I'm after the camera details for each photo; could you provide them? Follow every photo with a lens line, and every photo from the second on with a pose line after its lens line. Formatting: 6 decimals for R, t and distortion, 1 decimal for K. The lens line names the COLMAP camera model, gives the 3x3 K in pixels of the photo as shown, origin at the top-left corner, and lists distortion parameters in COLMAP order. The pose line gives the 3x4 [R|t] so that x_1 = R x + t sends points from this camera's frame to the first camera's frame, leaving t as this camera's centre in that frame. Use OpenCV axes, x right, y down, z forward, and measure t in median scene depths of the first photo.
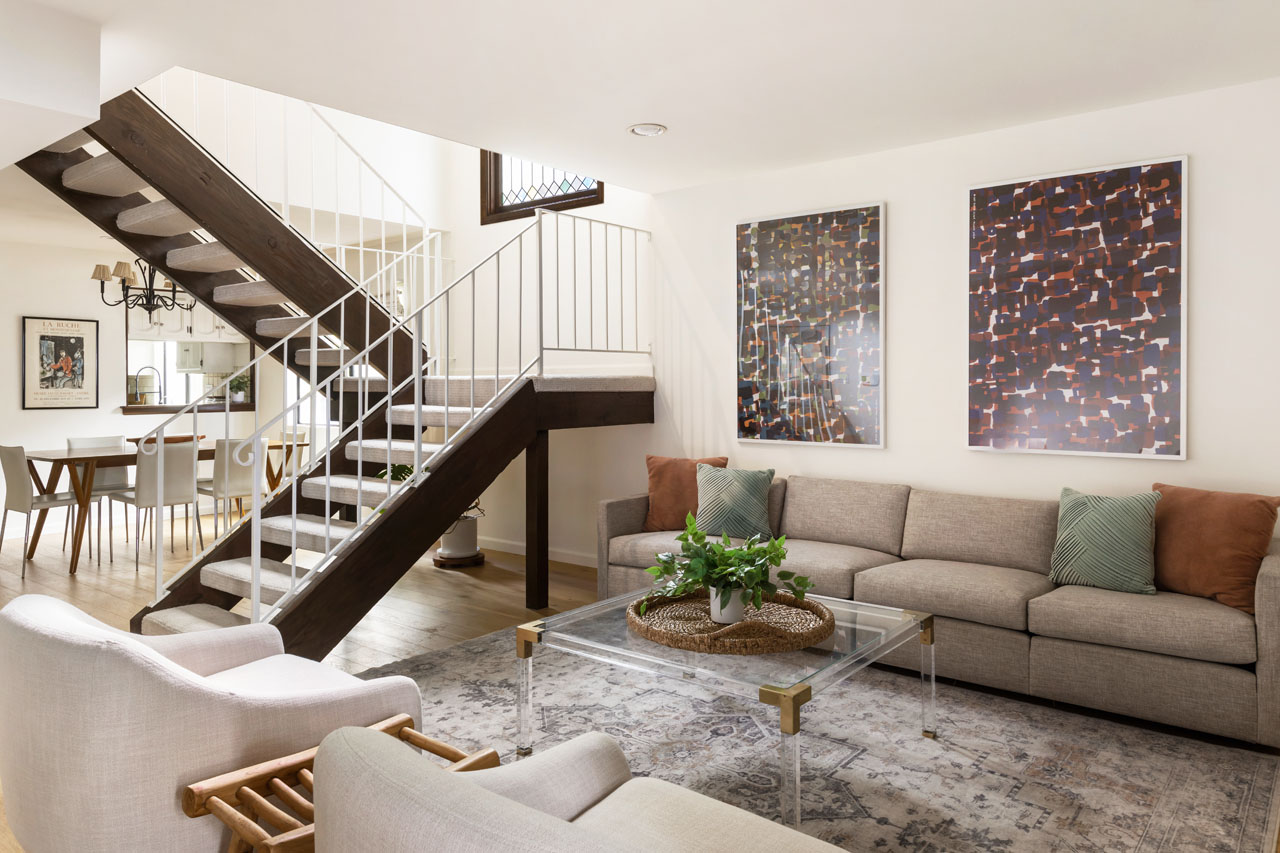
lens RADIAL K [[856.0, 0, 635.4], [0, 856.0, 385.5], [0, 0, 1]] dist [0.000274, 0.001172]
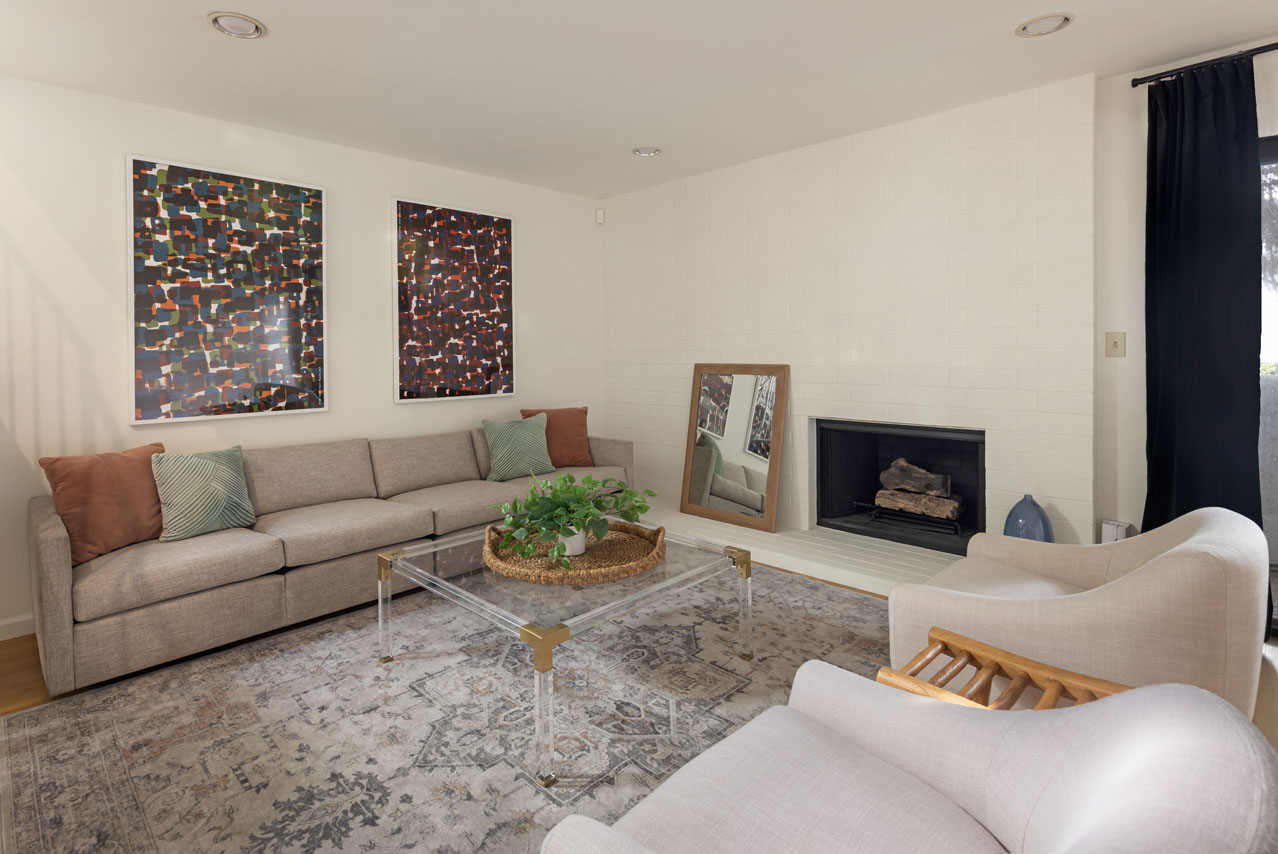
lens RADIAL K [[615.4, 0, 589.9], [0, 615.4, 364.0], [0, 0, 1]] dist [0.006173, 0.000662]
pose [[0.144623, -0.018210, 0.989319, -0.519639], [0.016850, 0.999731, 0.015938, 0.006830], [-0.989343, 0.014365, 0.144890, 0.627722]]
